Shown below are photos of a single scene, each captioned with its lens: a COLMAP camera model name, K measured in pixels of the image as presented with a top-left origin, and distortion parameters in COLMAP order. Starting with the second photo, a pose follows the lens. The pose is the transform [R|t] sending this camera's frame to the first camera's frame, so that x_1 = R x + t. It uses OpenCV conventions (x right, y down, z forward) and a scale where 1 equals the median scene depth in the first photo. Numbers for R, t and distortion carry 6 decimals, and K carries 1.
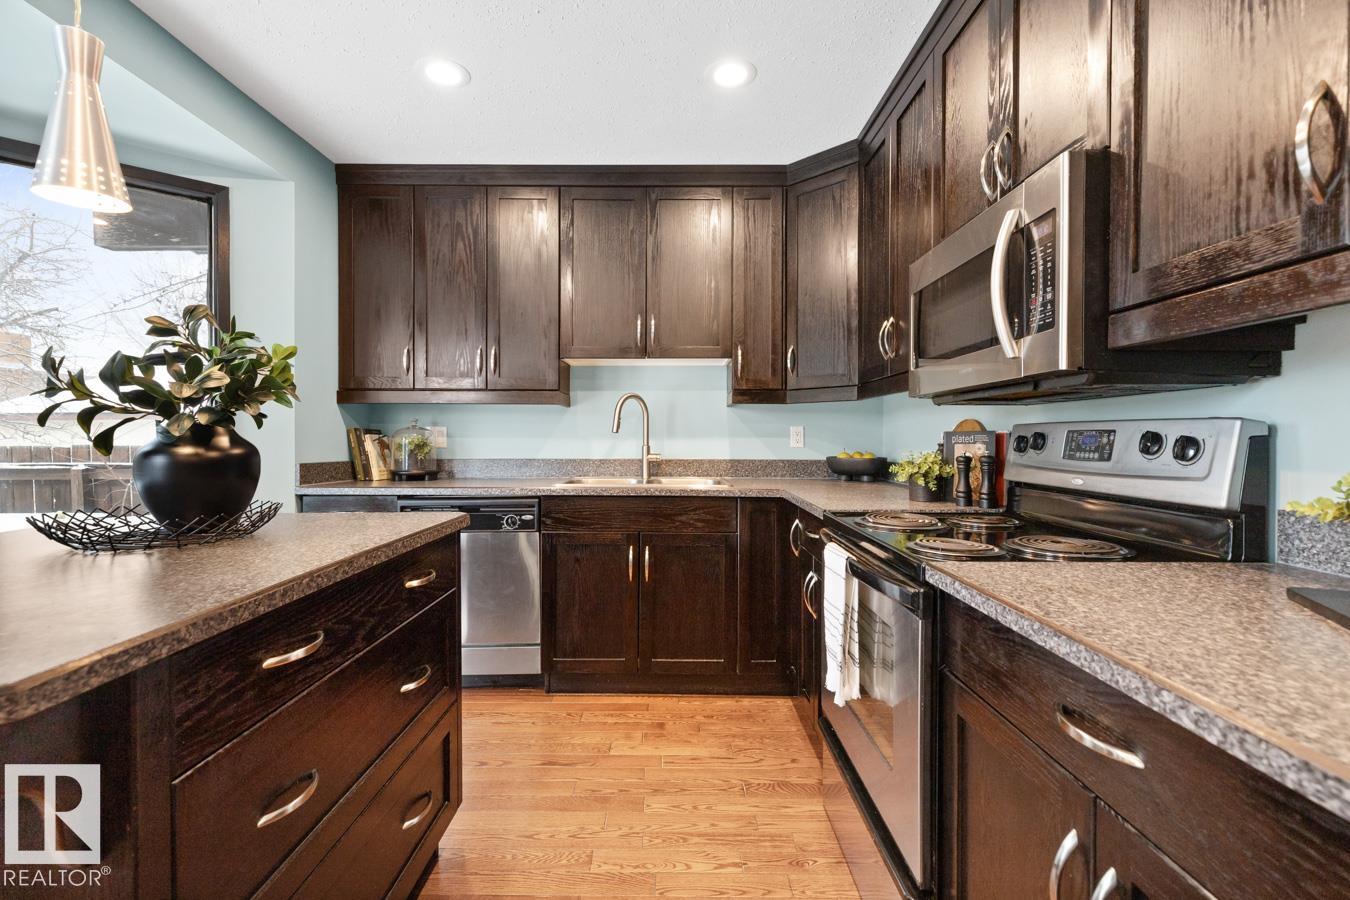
lens RADIAL K [[618.0, 0, 670.6], [0, 618.0, 446.6], [0, 0, 1]] dist [0.000900, 0.000025]
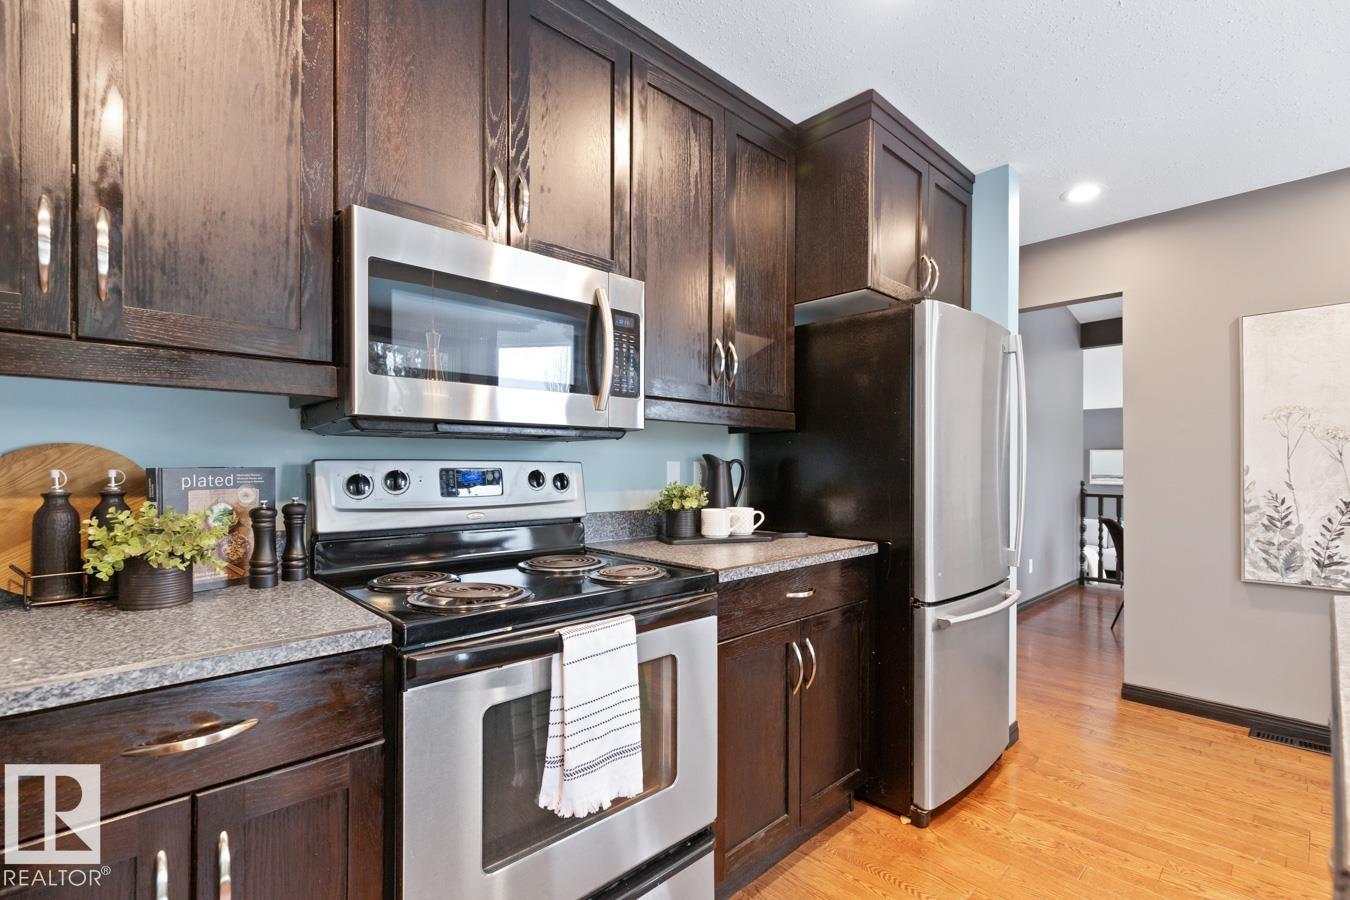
lens RADIAL K [[618.0, 0, 668.5], [0, 618.0, 460.7], [0, 0, 1]] dist [0.000900, 0.000025]
pose [[-0.675600, -0.000052, 0.737269, -0.280942], [0.007174, 0.999952, 0.006645, -0.033976], [-0.737234, 0.009779, -0.675567, 1.120902]]
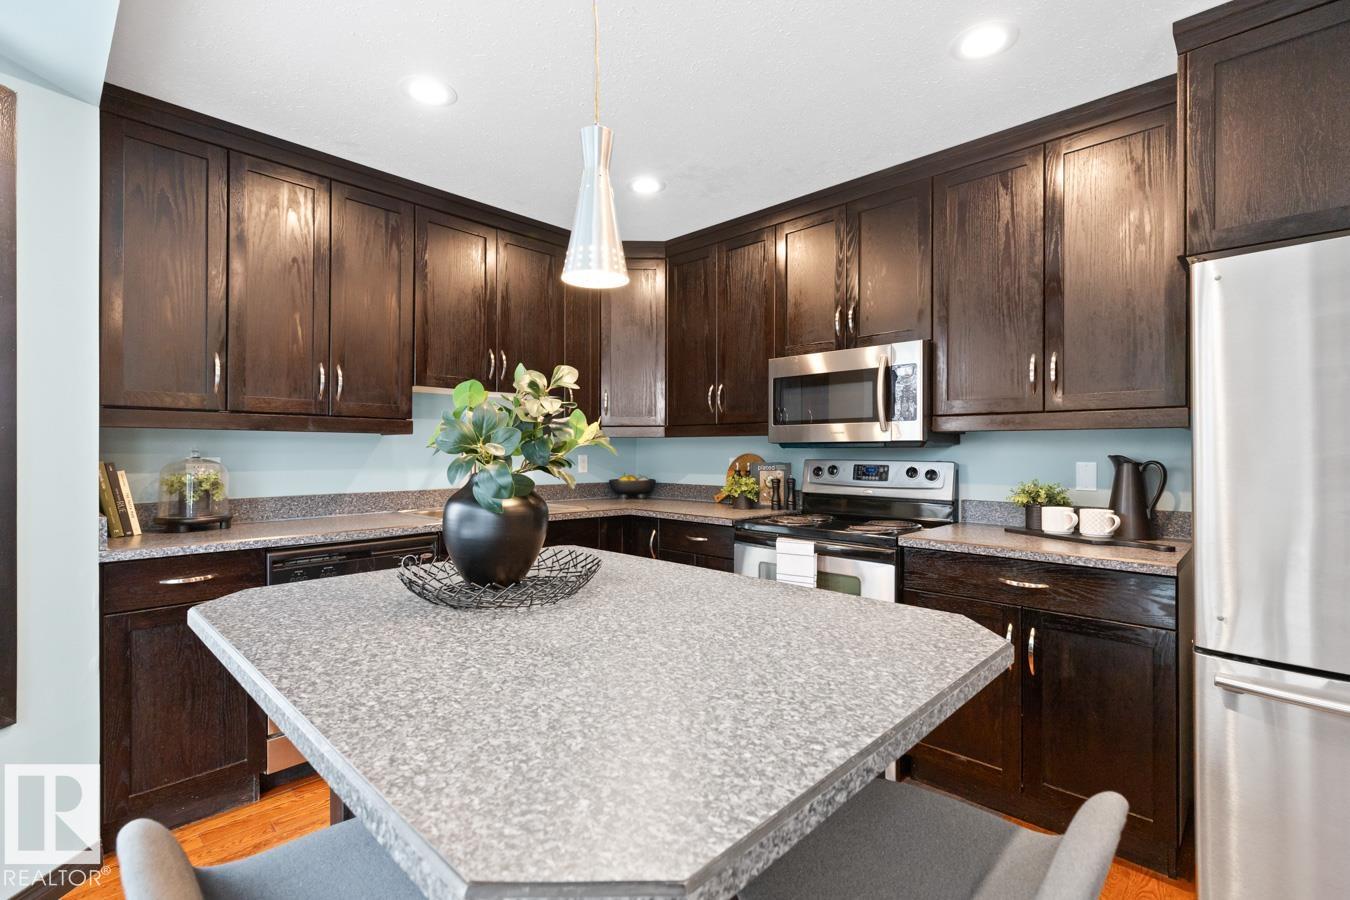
lens RADIAL K [[618.0, 0, 681.6], [0, 618.0, 449.5], [0, 0, 1]] dist [0.000900, 0.000025]
pose [[0.681401, 0.001952, 0.731907, -0.866159], [0.010892, 0.999859, -0.012807, -0.042838], [-0.731829, 0.016698, 0.681284, 0.085622]]
